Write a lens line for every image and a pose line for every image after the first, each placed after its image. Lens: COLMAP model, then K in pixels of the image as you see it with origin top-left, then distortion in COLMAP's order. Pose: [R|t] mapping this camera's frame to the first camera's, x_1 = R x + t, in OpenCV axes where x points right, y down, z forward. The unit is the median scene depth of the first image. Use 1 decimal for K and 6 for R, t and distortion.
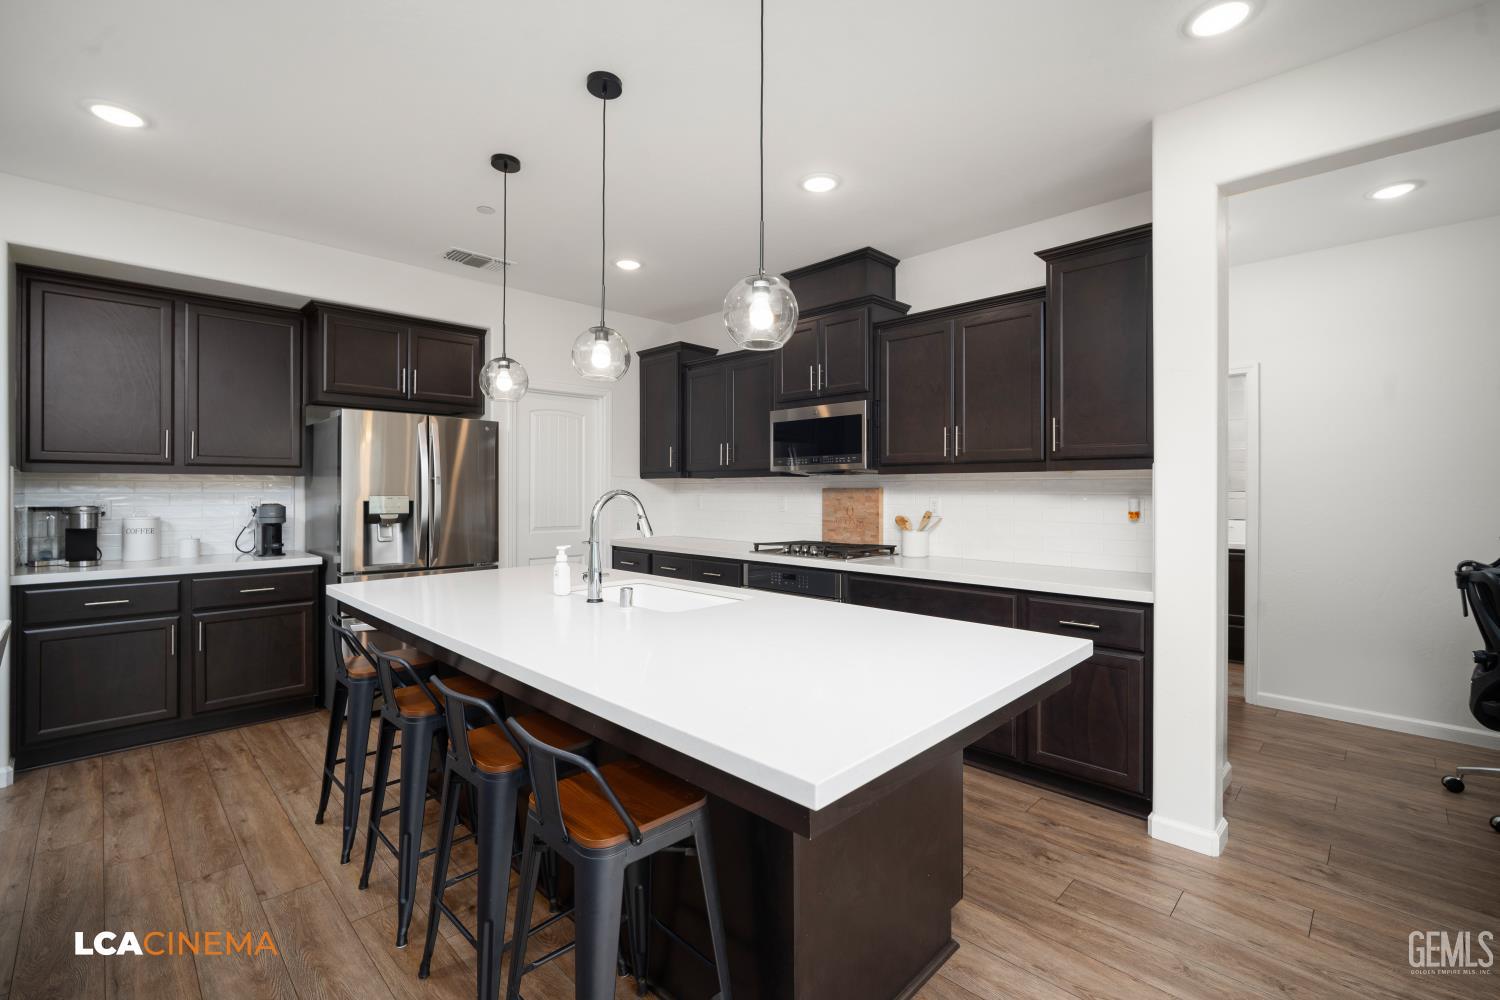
lens RADIAL K [[657.8, 0, 754.9], [0, 657.8, 488.1], [0, 0, 1]] dist [-0.002779, 0.000167]
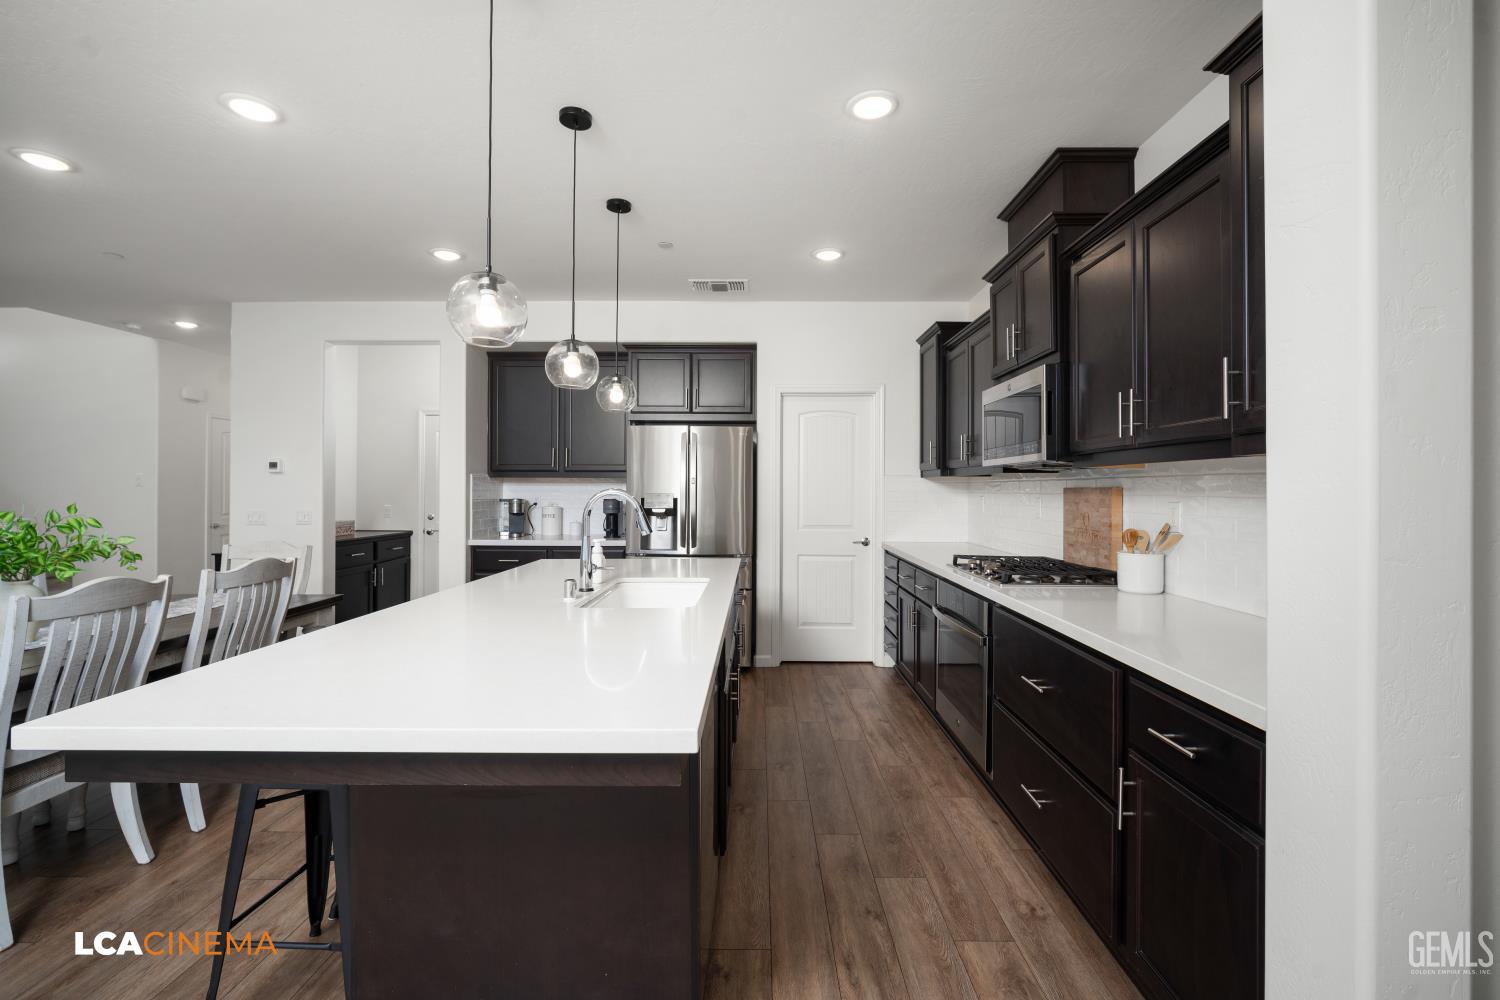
lens RADIAL K [[661.2, 0, 754.3], [0, 661.2, 485.9], [0, 0, 1]] dist [-0.014011, 0.000216]
pose [[0.691089, -0.001982, -0.722767, 0.449633], [-0.002184, 0.999986, -0.004830, 0.002369], [0.722767, 0.004917, 0.691075, 0.268957]]
